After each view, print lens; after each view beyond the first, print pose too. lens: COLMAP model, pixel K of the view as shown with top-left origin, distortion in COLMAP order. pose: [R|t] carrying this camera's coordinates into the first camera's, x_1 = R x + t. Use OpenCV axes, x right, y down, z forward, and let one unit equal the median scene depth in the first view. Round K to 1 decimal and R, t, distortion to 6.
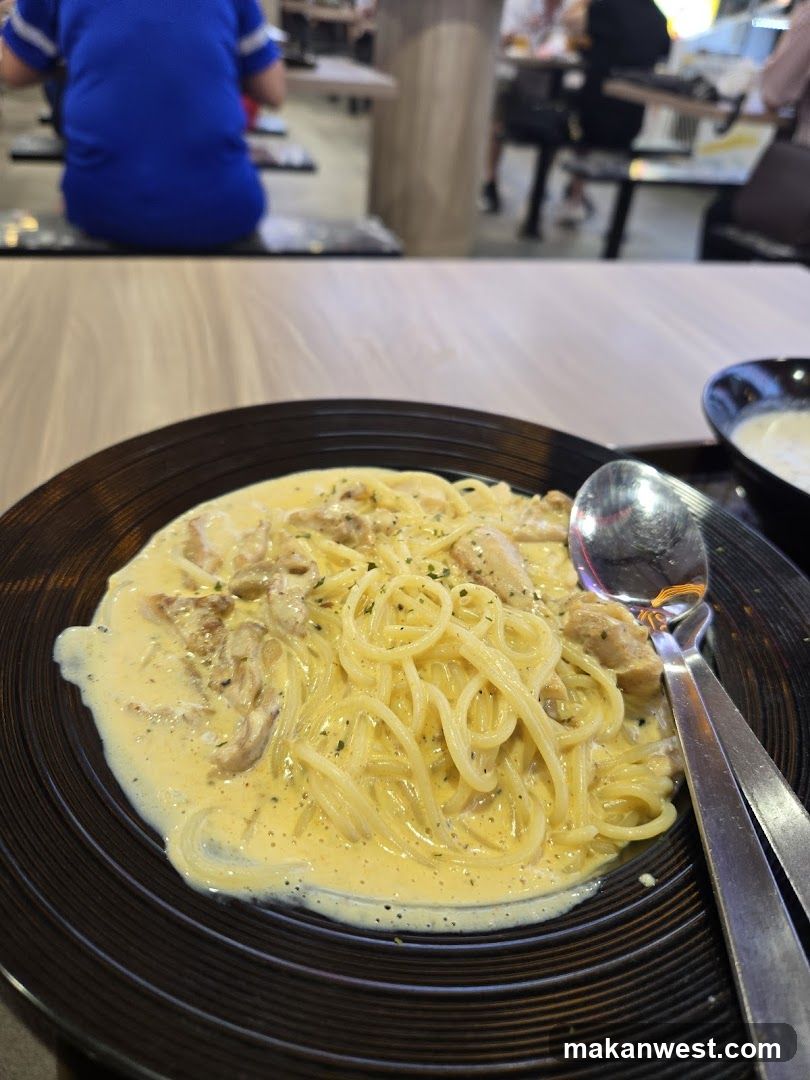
lens RADIAL K [[790.5, 0, 404.6], [0, 790.5, 539.4], [0, 0, 1]] dist [0.055730, -0.000815]
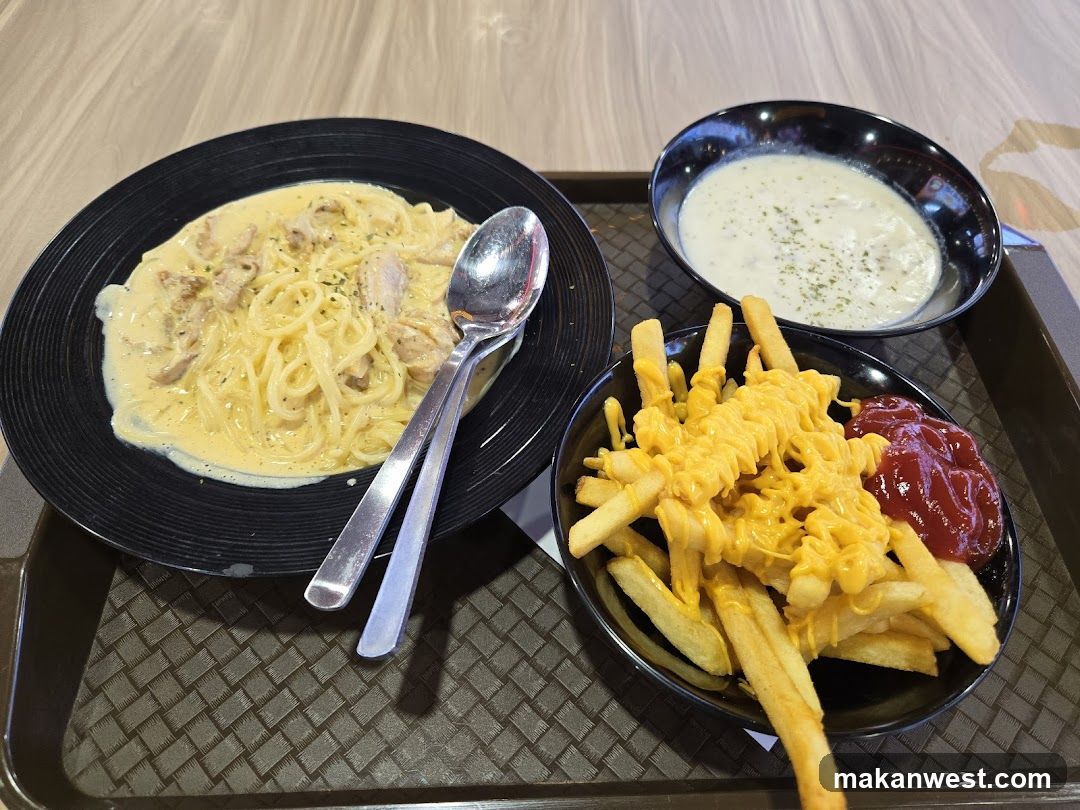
lens RADIAL K [[790.5, 0, 540.5], [0, 790.5, 405.3], [0, 0, 1]] dist [0.055730, -0.000815]
pose [[0.952623, 0.182855, -0.243050, 0.924360], [-0.095667, 0.938683, 0.331243, -0.306331], [0.288717, -0.292298, 0.911704, -0.377019]]
